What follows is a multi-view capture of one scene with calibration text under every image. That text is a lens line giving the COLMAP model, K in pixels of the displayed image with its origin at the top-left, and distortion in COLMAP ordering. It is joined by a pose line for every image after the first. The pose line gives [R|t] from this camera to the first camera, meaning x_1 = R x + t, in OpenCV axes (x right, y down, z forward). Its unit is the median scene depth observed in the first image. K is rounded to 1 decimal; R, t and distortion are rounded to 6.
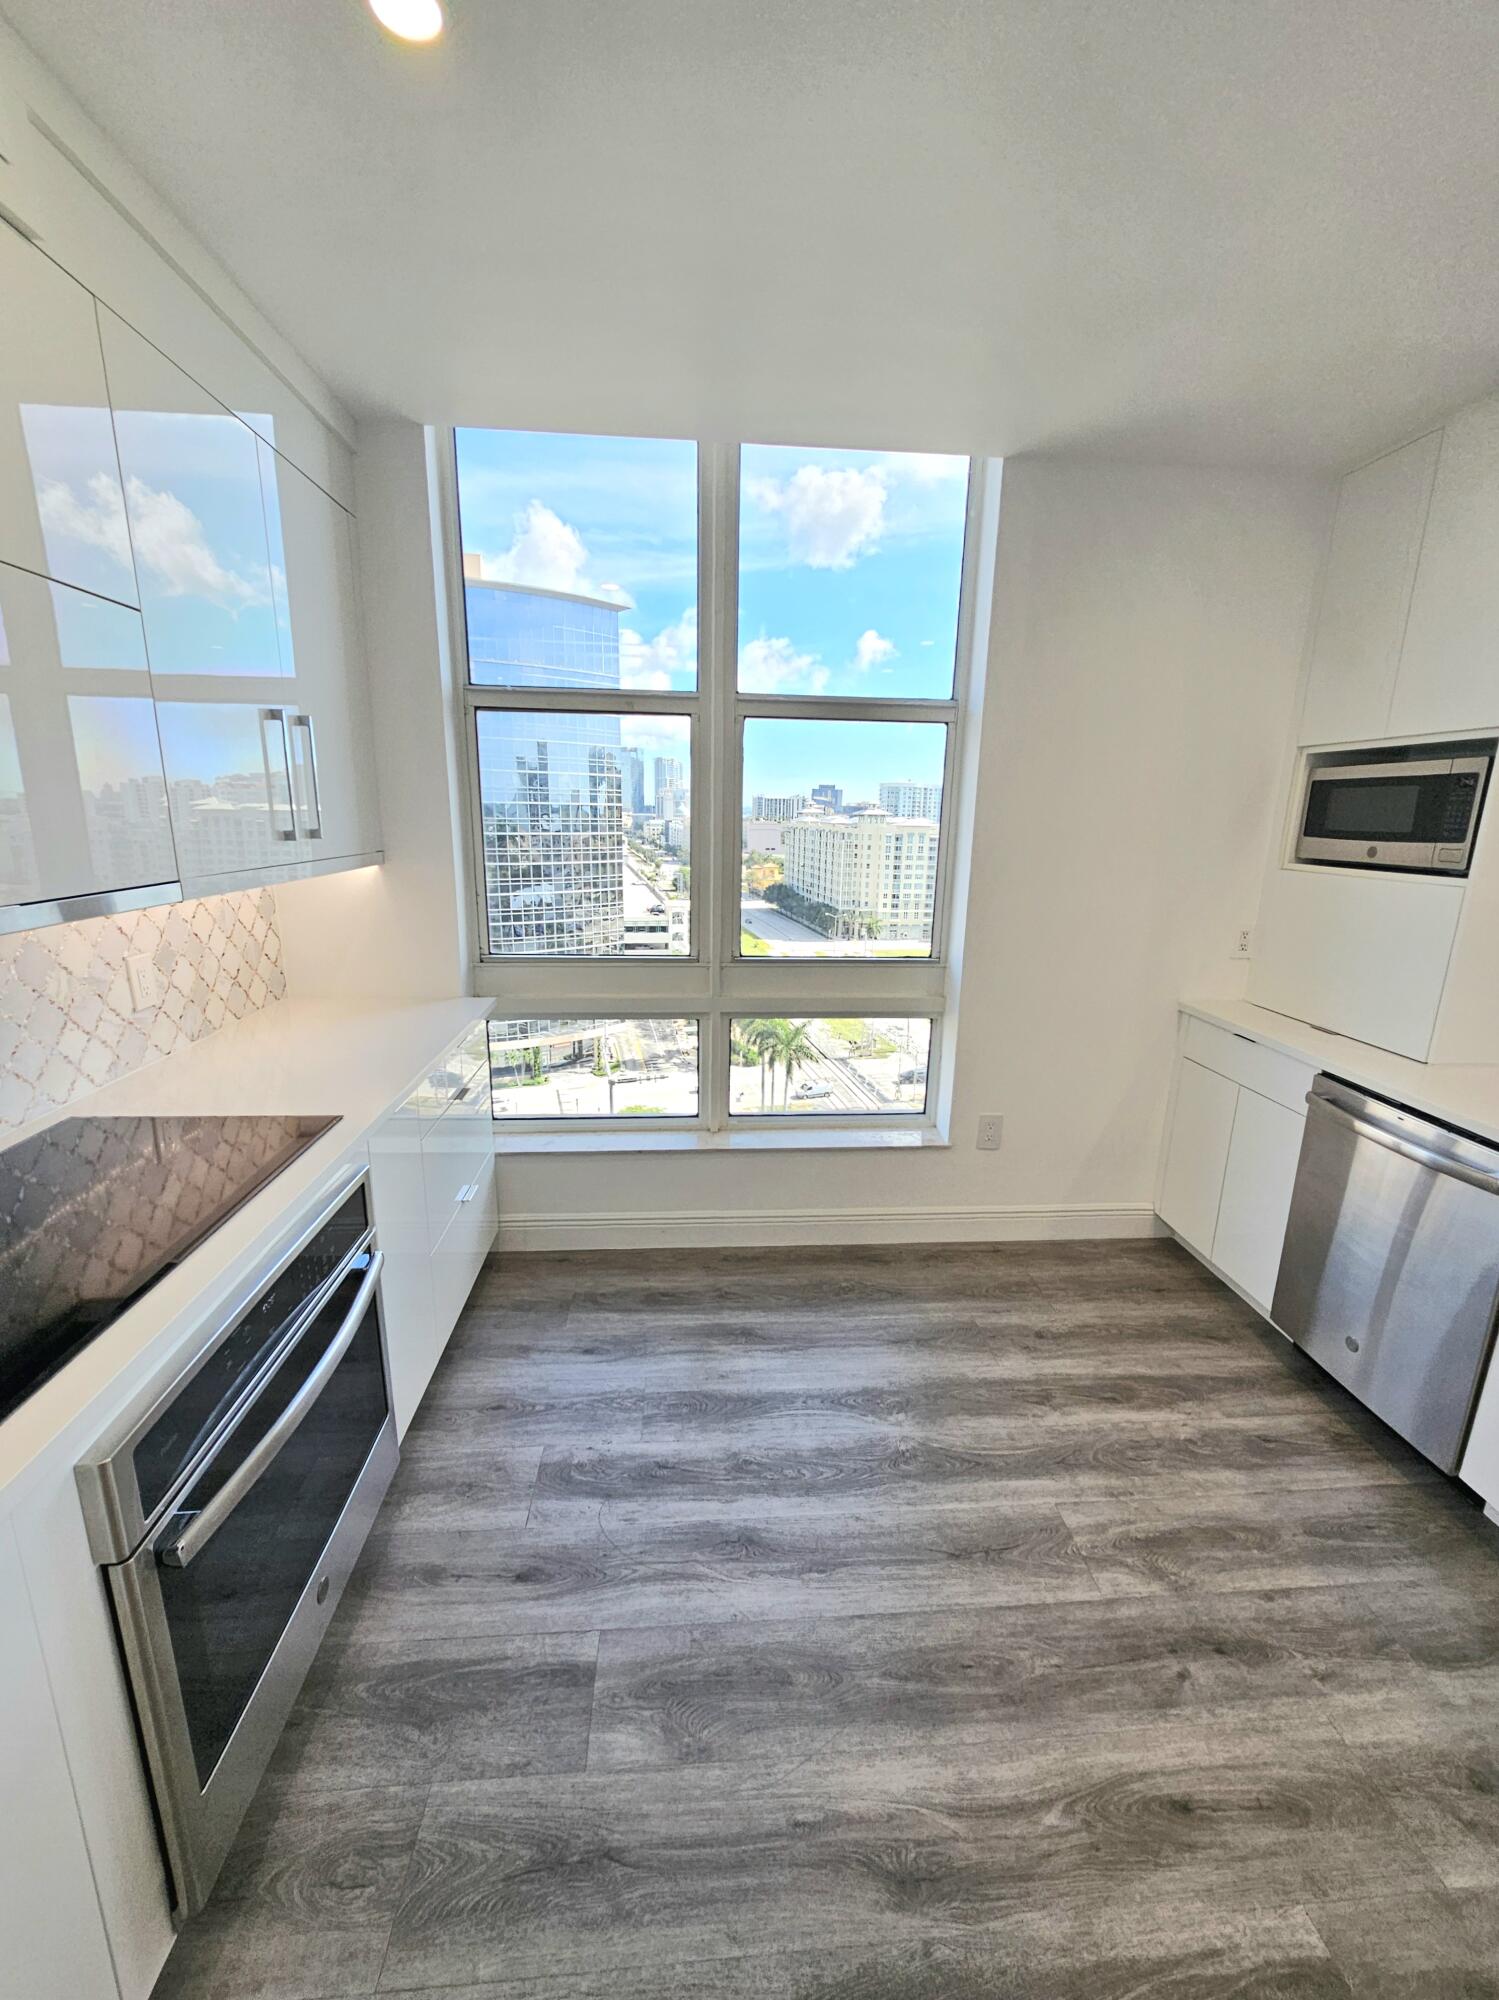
lens RADIAL K [[827.1, 0, 744.4], [0, 827.1, 1008.5], [0, 0, 1]] dist [-0.011523, 0.003729]
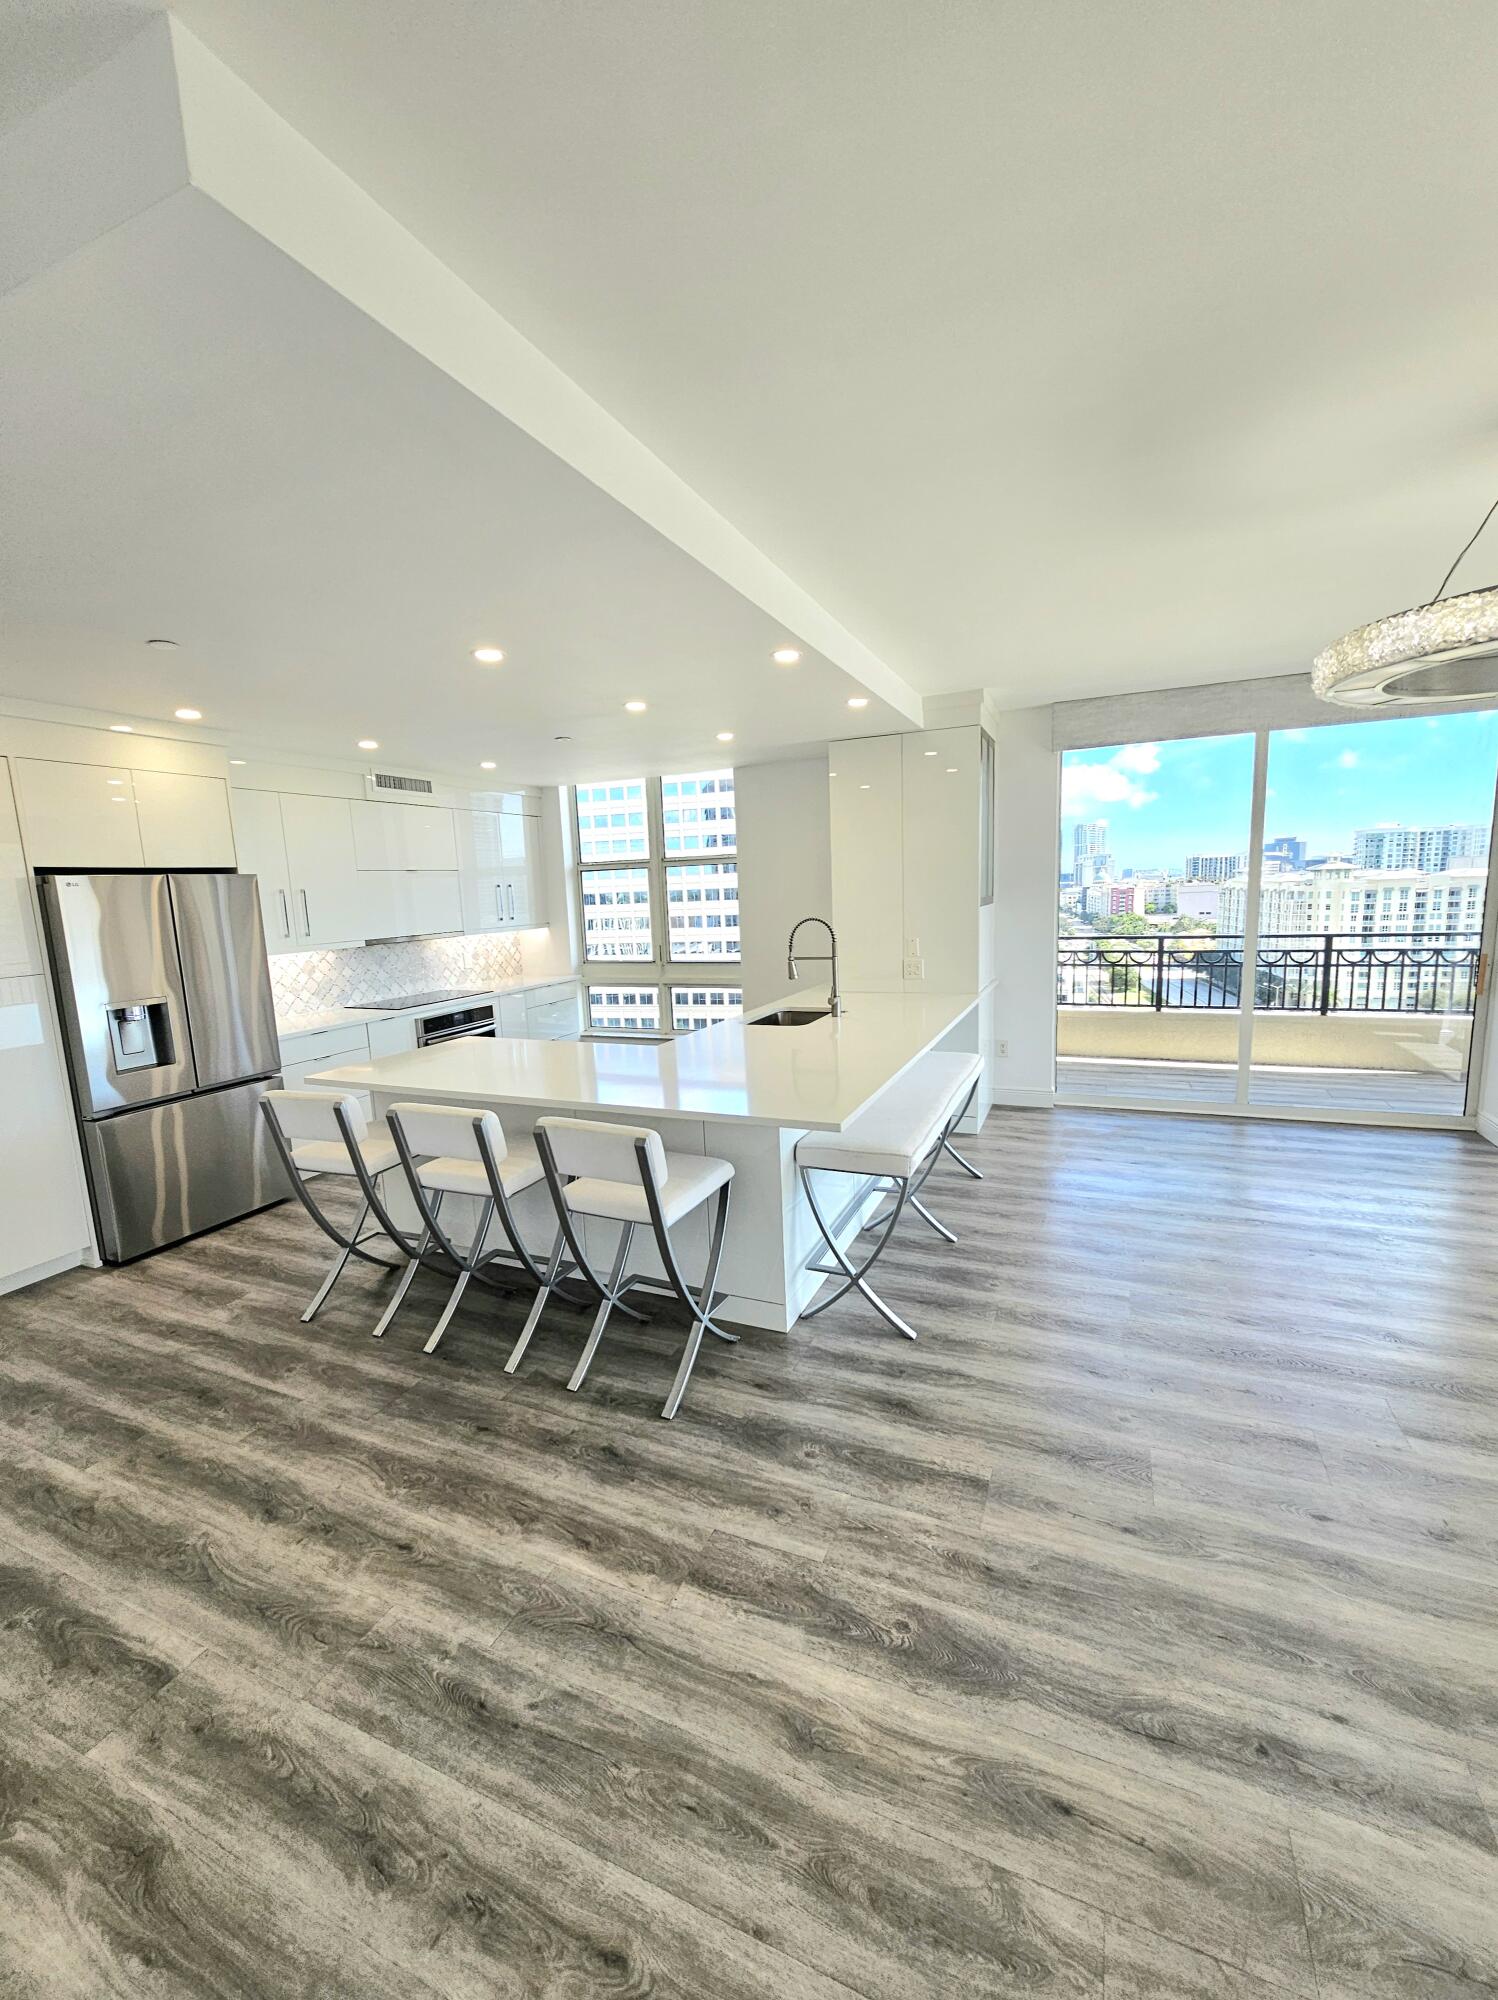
lens RADIAL K [[827.1, 0, 743.9], [0, 827.1, 1008.5], [0, 0, 1]] dist [-0.011523, 0.003729]
pose [[0.879988, 0.016229, -0.474718, 1.357199], [-0.056997, 0.995803, -0.071613, 0.242416], [0.471564, 0.090076, 0.877219, -1.043415]]
